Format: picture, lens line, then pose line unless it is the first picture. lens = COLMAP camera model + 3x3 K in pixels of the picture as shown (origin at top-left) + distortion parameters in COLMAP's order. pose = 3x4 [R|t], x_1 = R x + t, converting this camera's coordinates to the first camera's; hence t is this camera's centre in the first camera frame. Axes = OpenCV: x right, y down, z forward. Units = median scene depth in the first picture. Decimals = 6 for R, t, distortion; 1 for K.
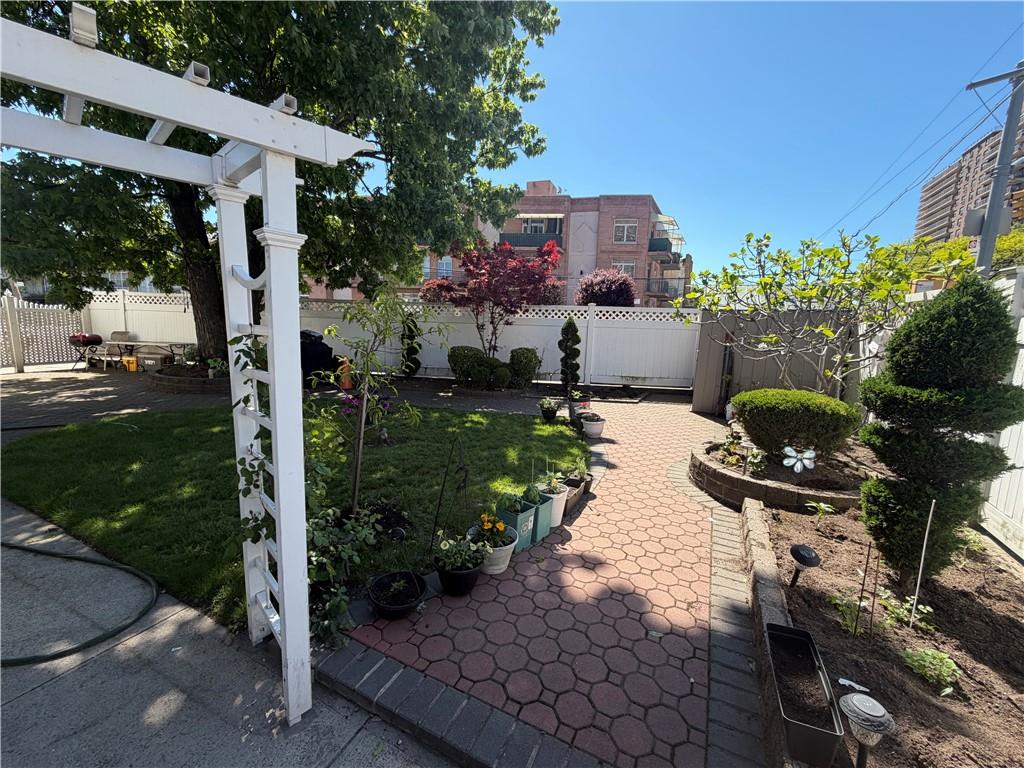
lens RADIAL K [[407.0, 0, 510.5], [0, 407.0, 384.2], [0, 0, 1]] dist [-0.002291, -0.000035]
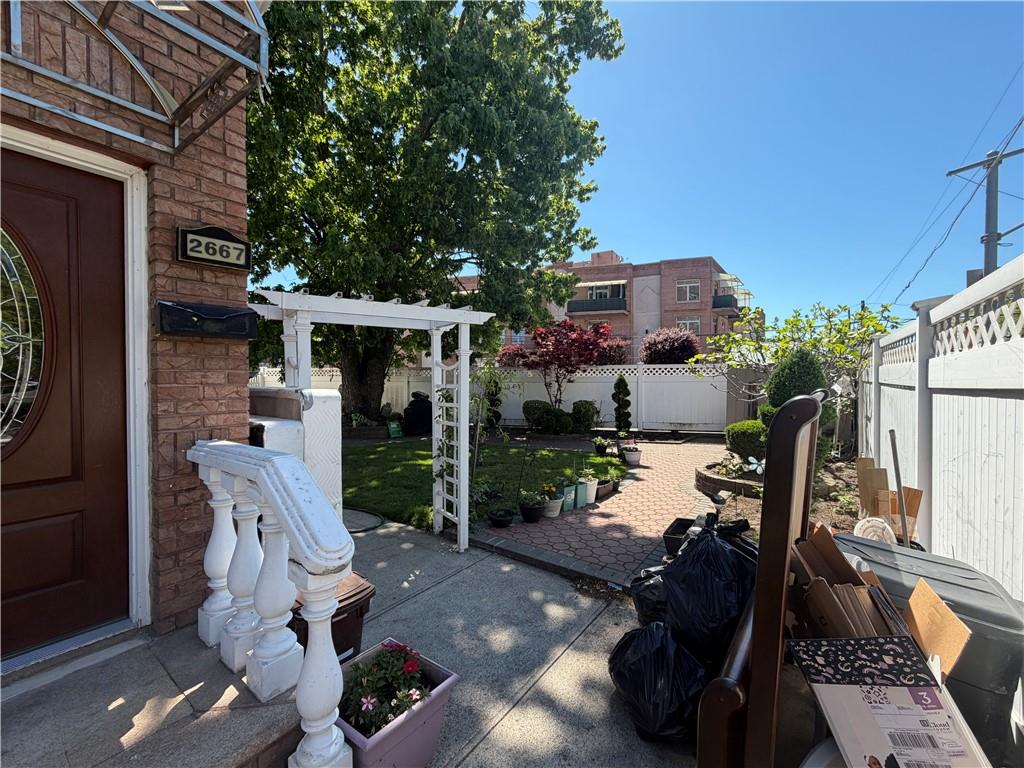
lens RADIAL K [[407.0, 0, 509.5], [0, 407.0, 385.8], [0, 0, 1]] dist [-0.002291, -0.000035]
pose [[0.983386, -0.031142, -0.178834, 0.034187], [0.005655, 0.989952, -0.141290, 0.039713], [0.181437, 0.137932, 0.973681, -0.247985]]
